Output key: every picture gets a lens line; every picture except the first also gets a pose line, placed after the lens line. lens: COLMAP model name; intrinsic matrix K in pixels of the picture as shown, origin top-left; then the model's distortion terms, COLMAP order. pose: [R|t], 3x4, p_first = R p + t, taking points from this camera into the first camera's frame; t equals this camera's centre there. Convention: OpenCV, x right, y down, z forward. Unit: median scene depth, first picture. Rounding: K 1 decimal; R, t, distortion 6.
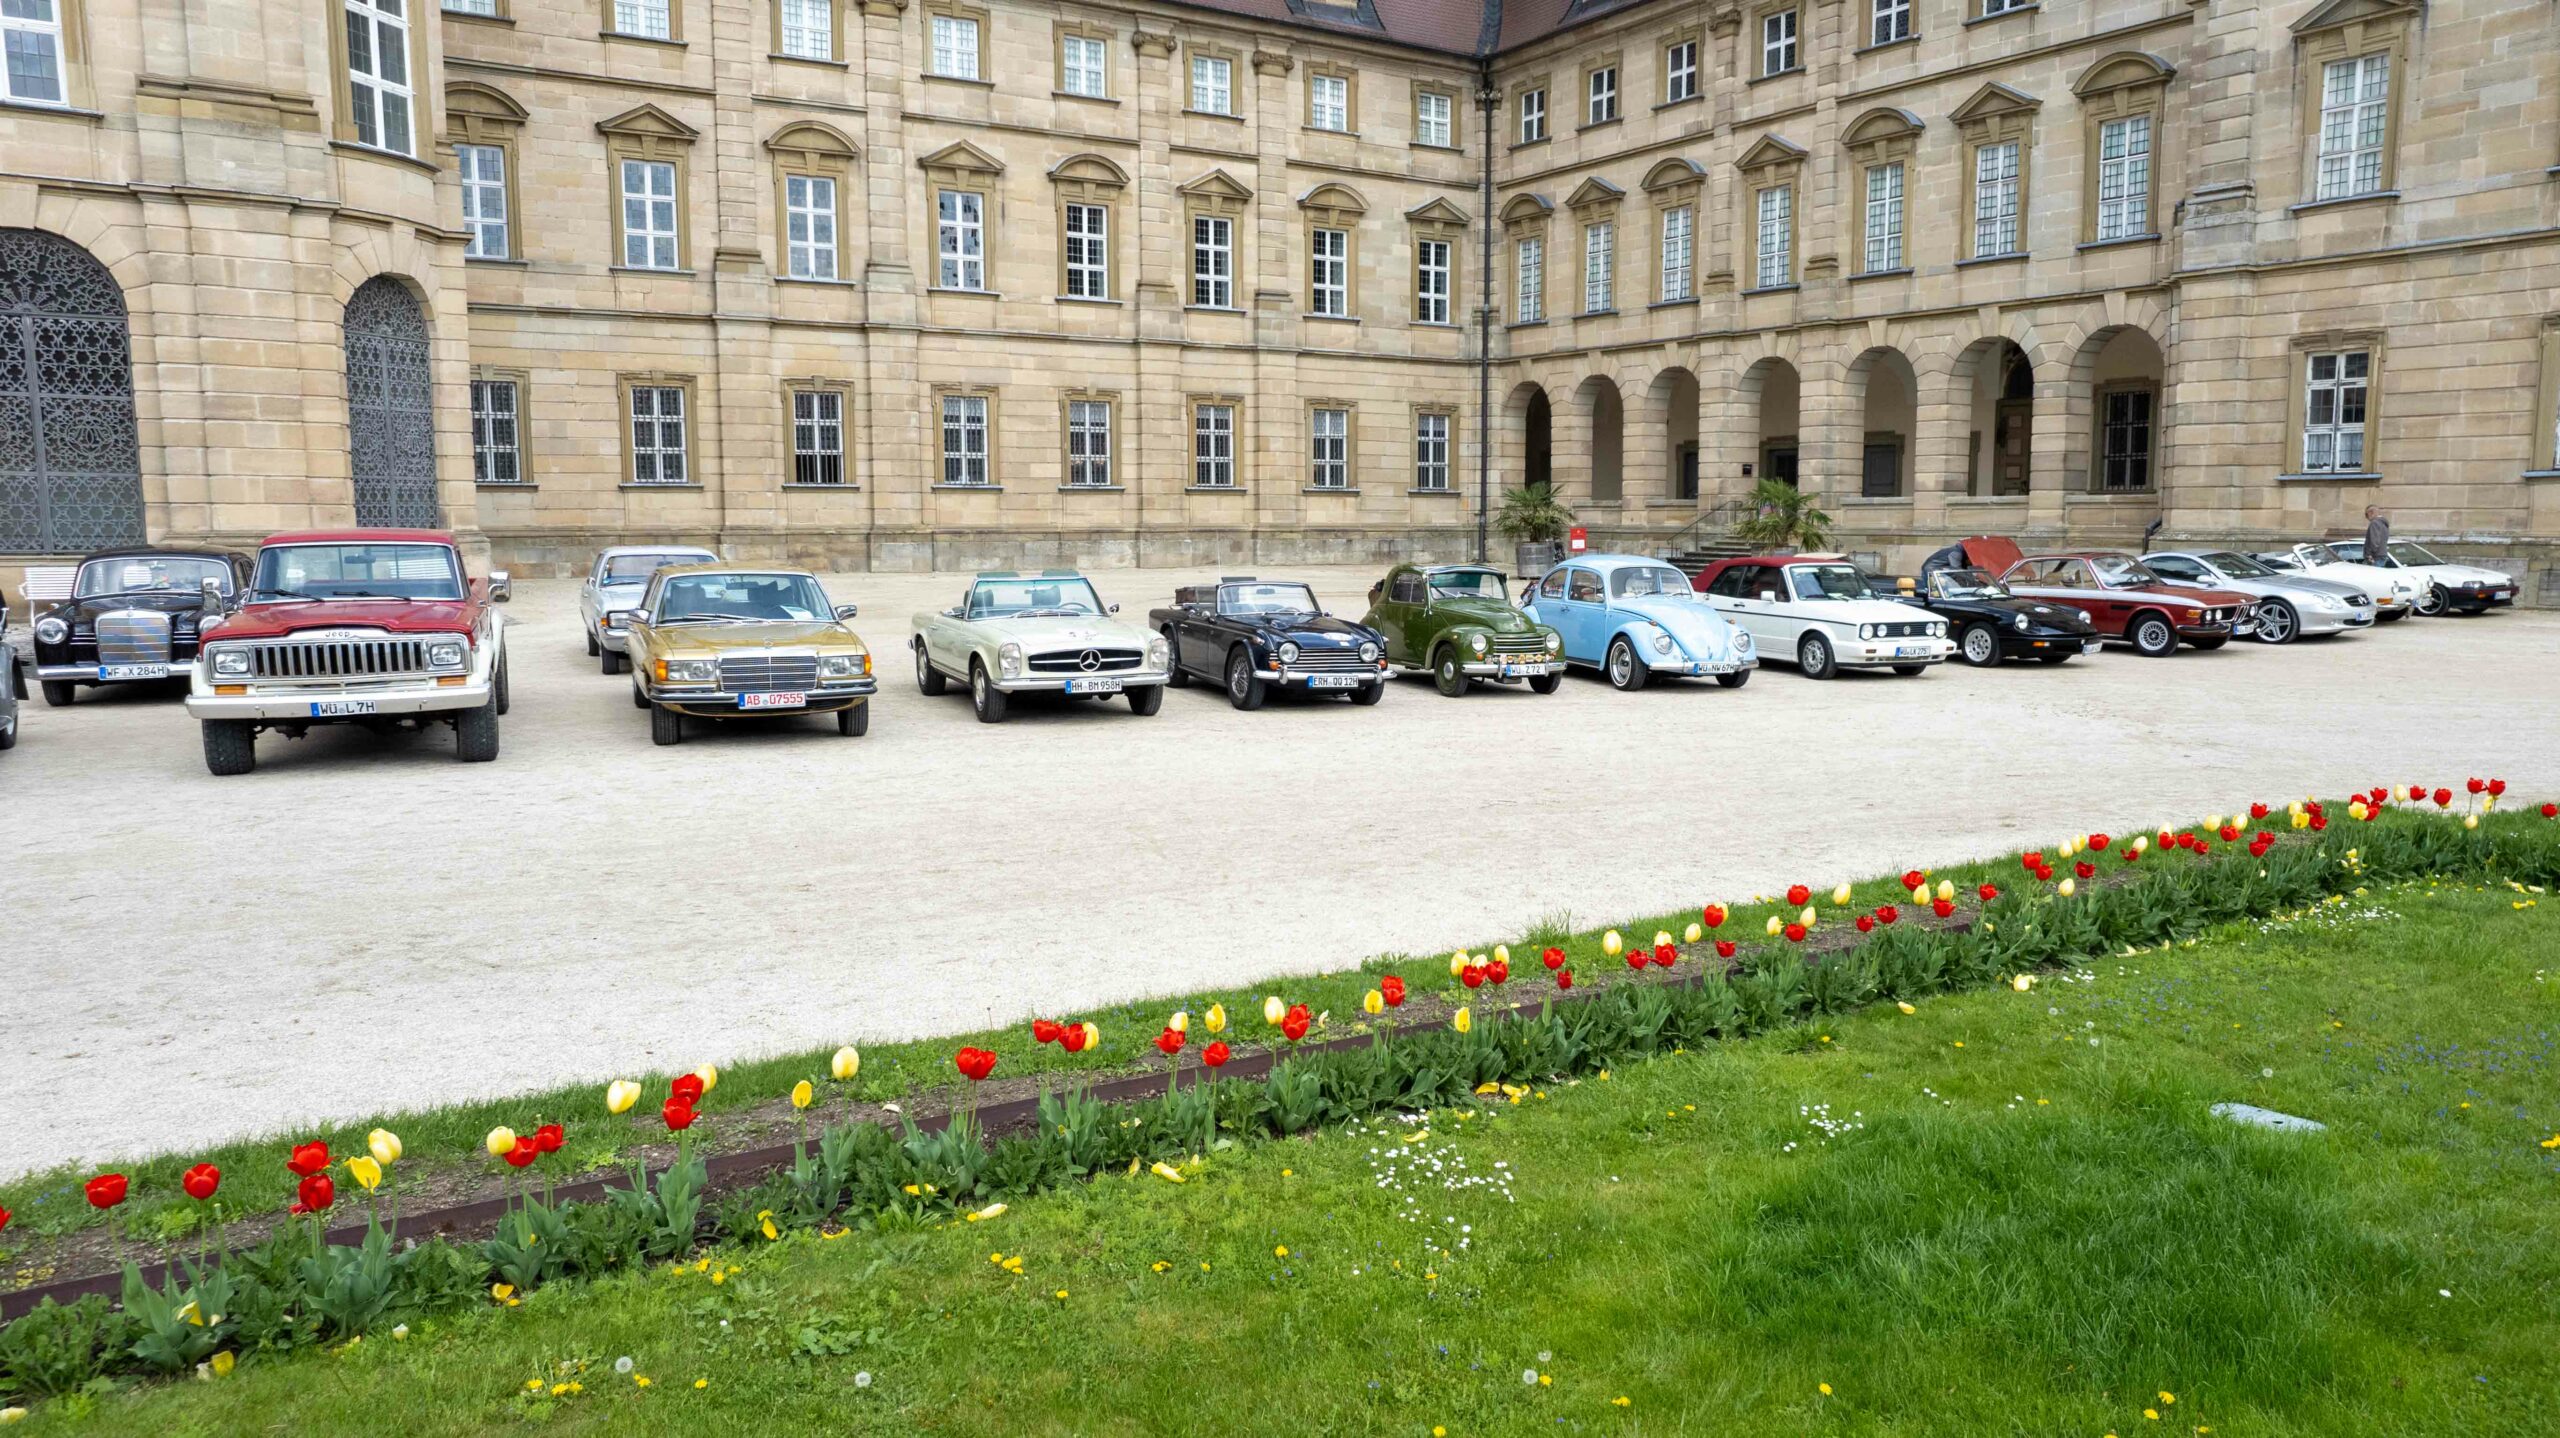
lens RADIAL K [[1799.0, 0, 1380.5], [0, 1799.0, 757.5], [0, 0, 1]] dist [-0.077827, 0.072466]
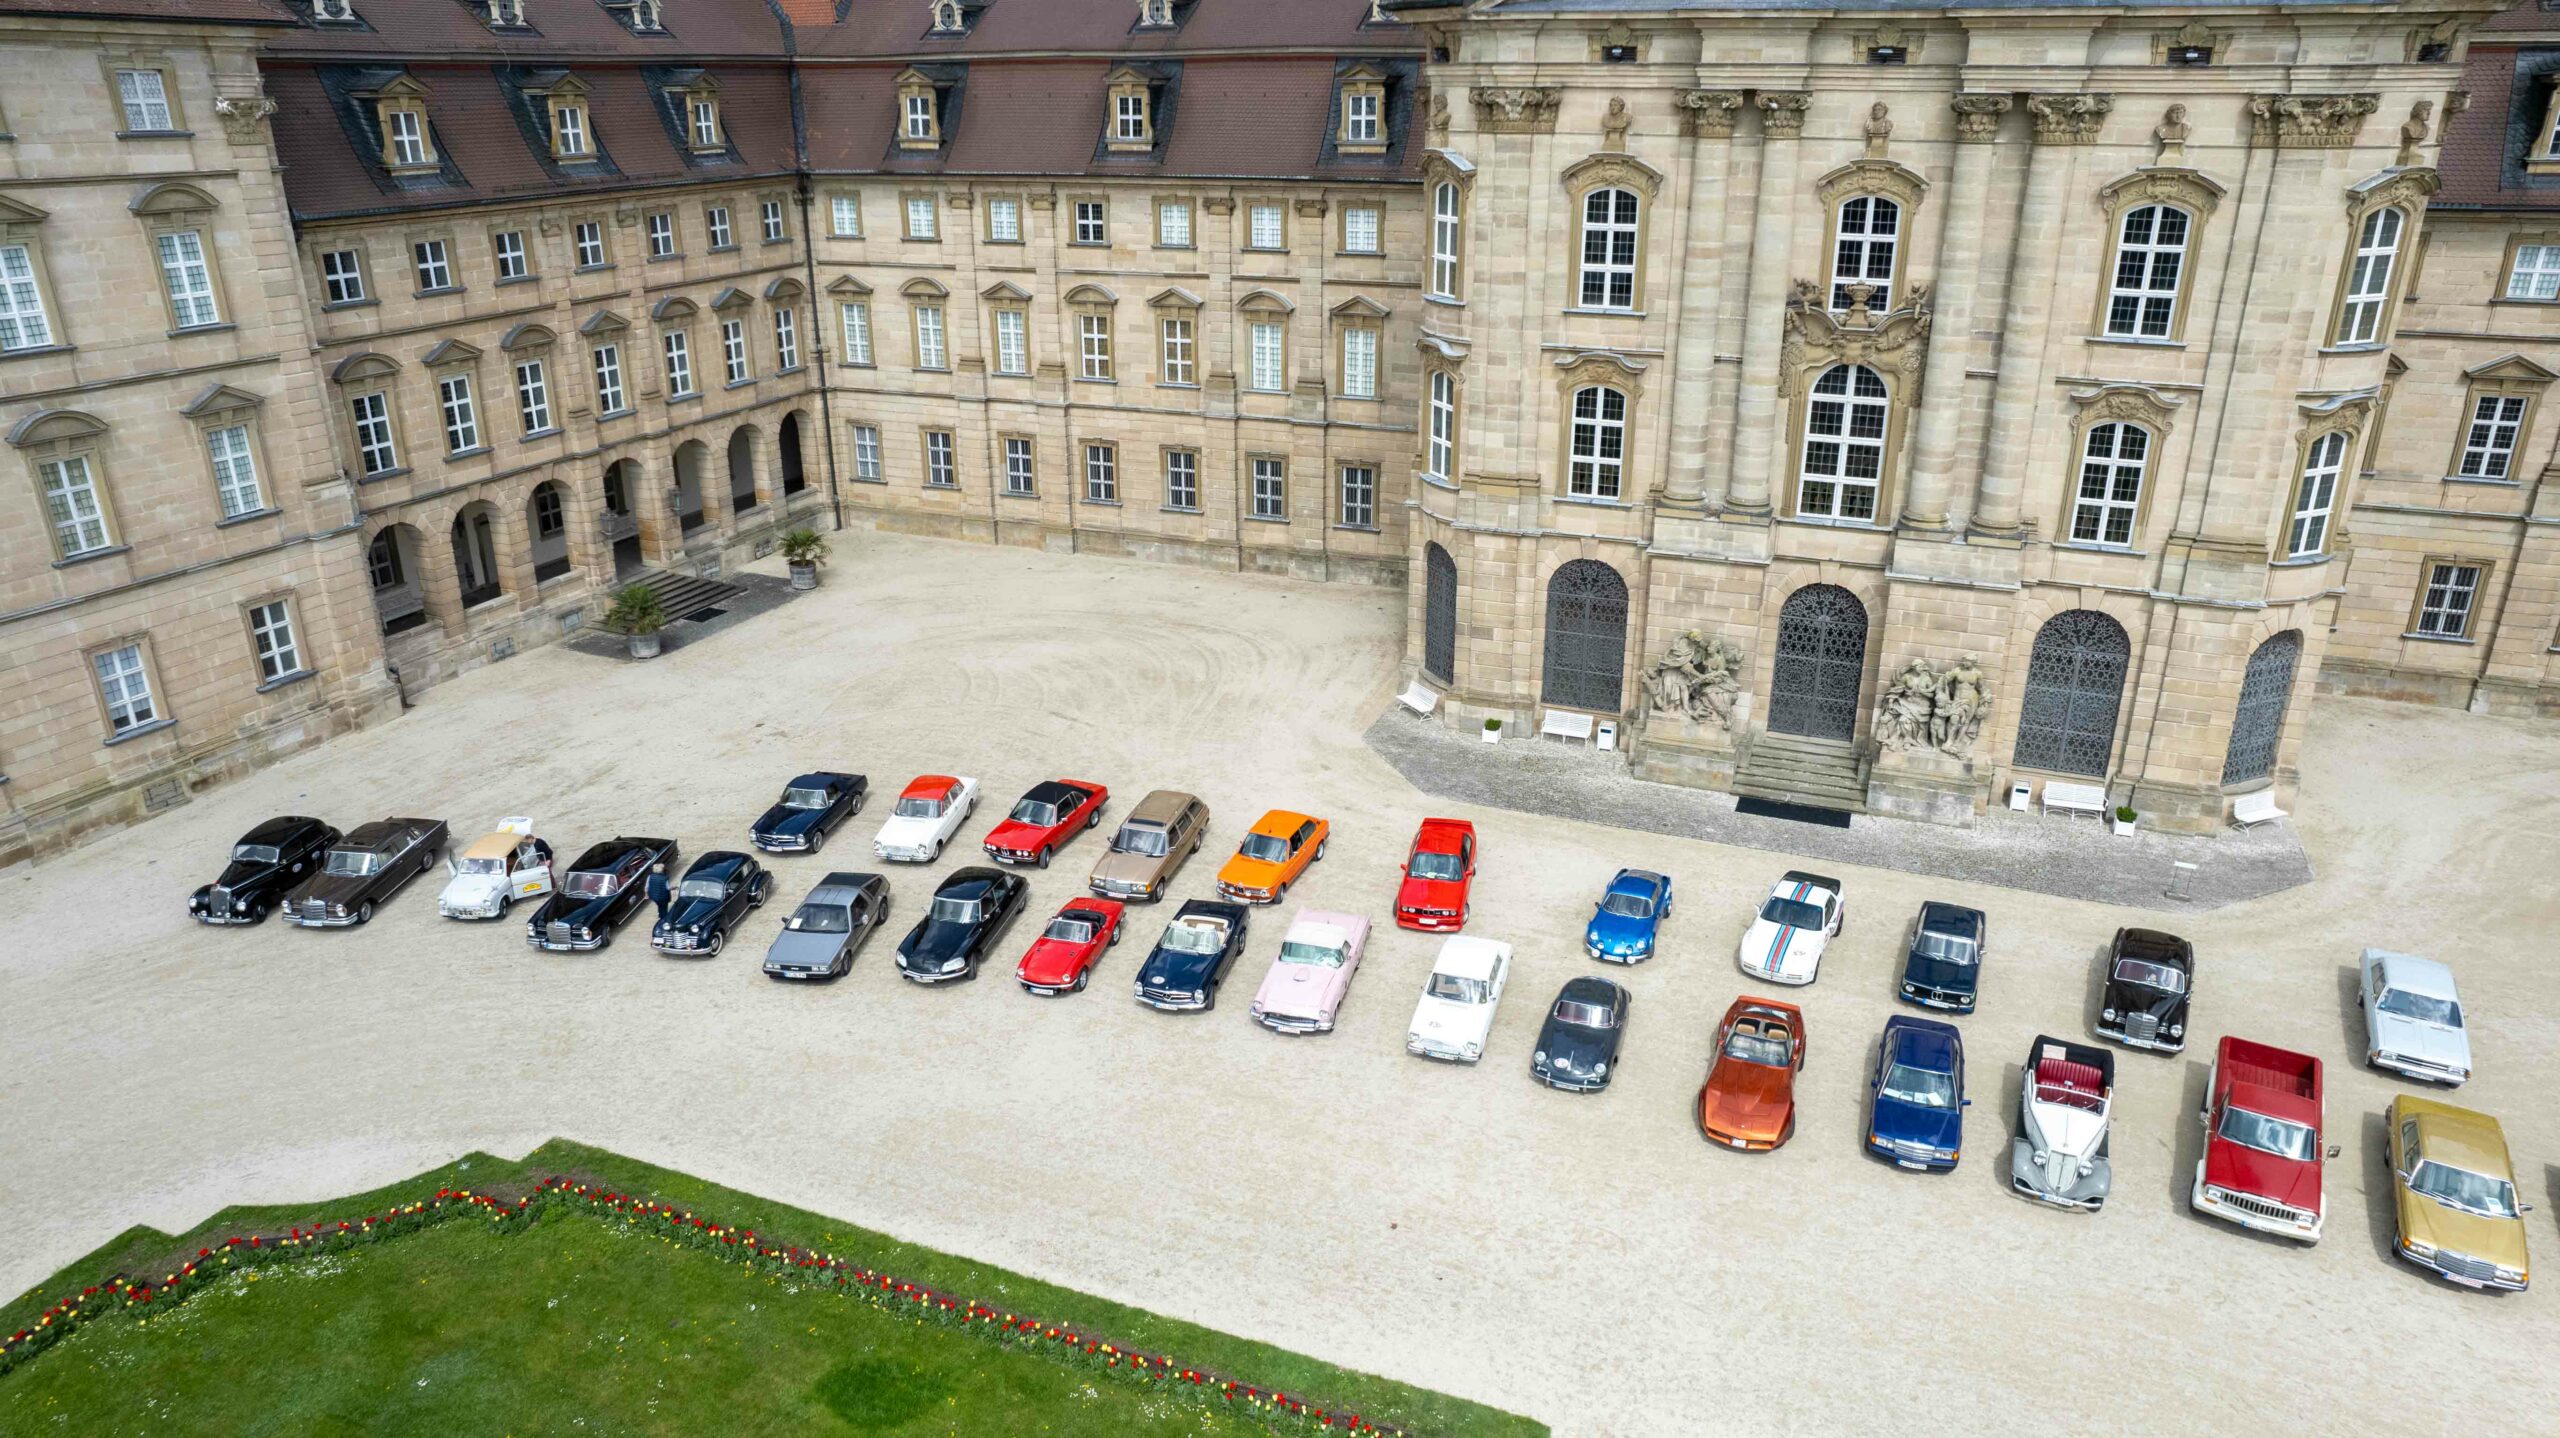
lens RADIAL K [[1640.2, 0, 1280.6], [0, 1640.2, 711.0], [0, 0, 1]] dist [-0.073916, 0.068481]
pose [[0.565943, 0.295472, -0.769679, 0.043288], [-0.103511, 0.951650, 0.289218, -0.358736], [0.817921, -0.084011, 0.569164, -0.385639]]
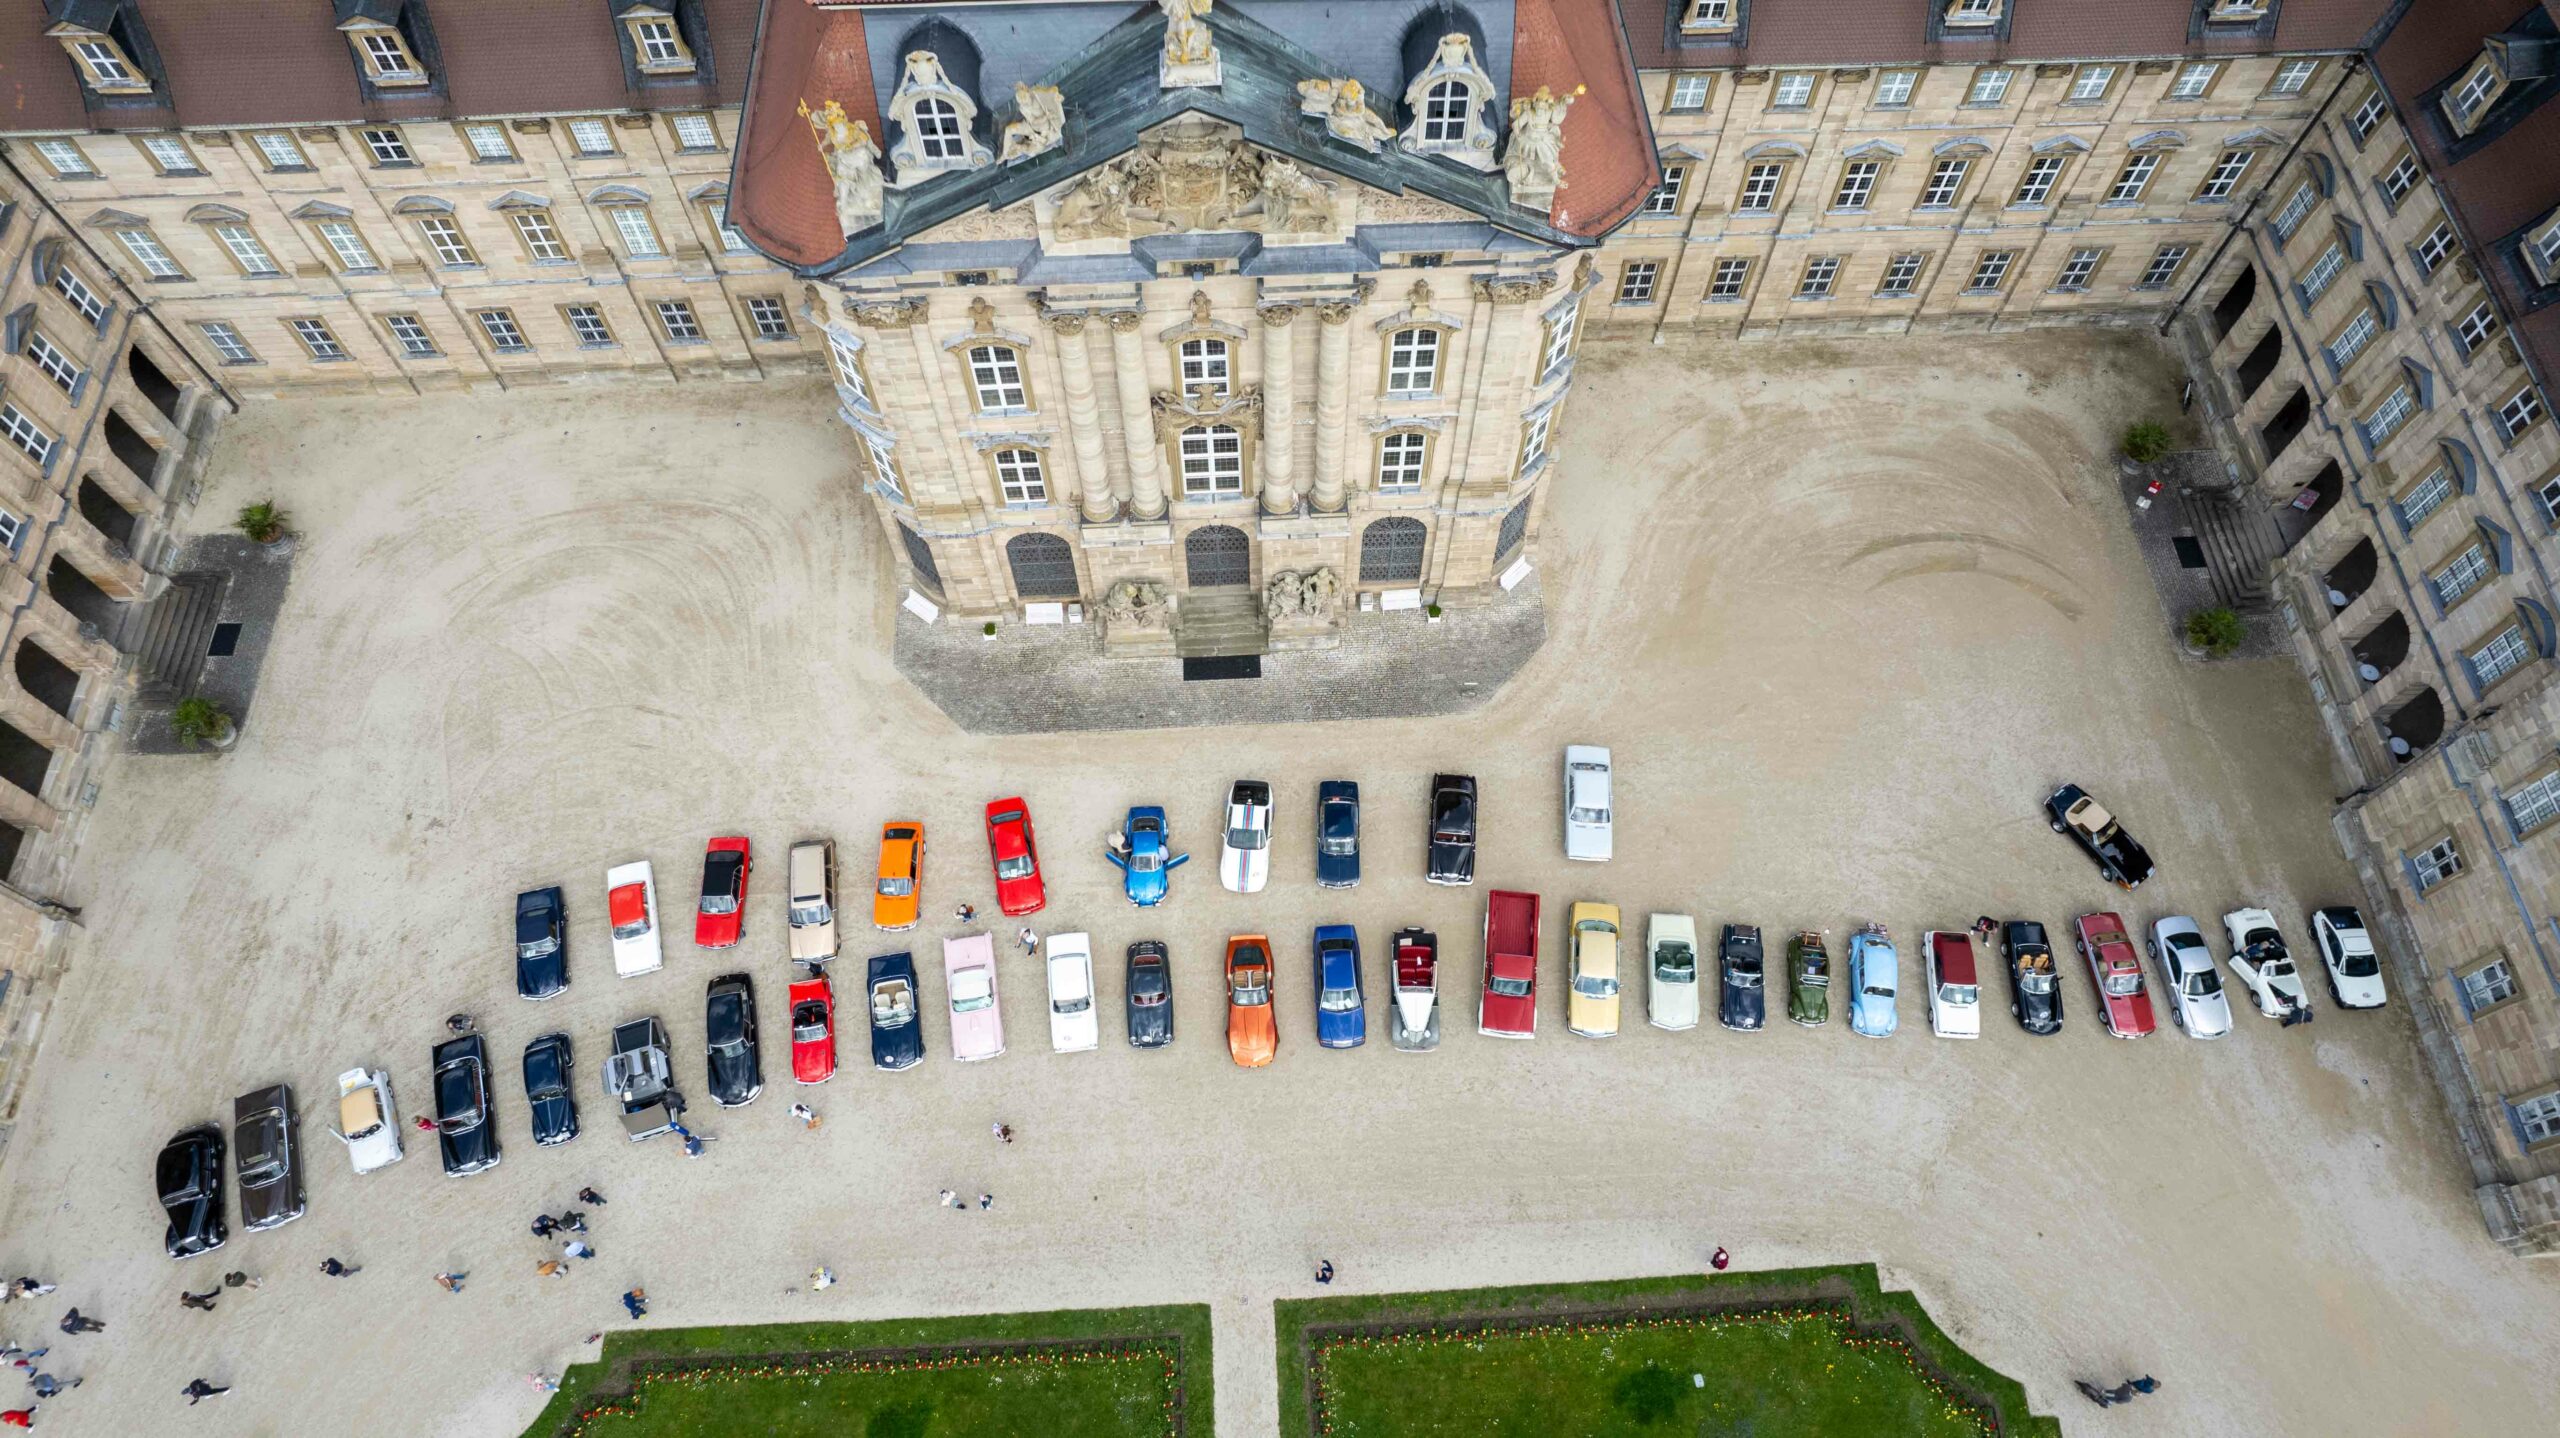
lens RADIAL K [[1640.2, 0, 1280.6], [0, 1640.2, 711.0], [0, 0, 1]] dist [-0.073916, 0.068481]
pose [[0.859201, 0.452118, -0.239507, -0.135316], [-0.065191, 0.561043, 0.825215, -1.245338], [0.507468, -0.693412, 0.511523, -0.290291]]
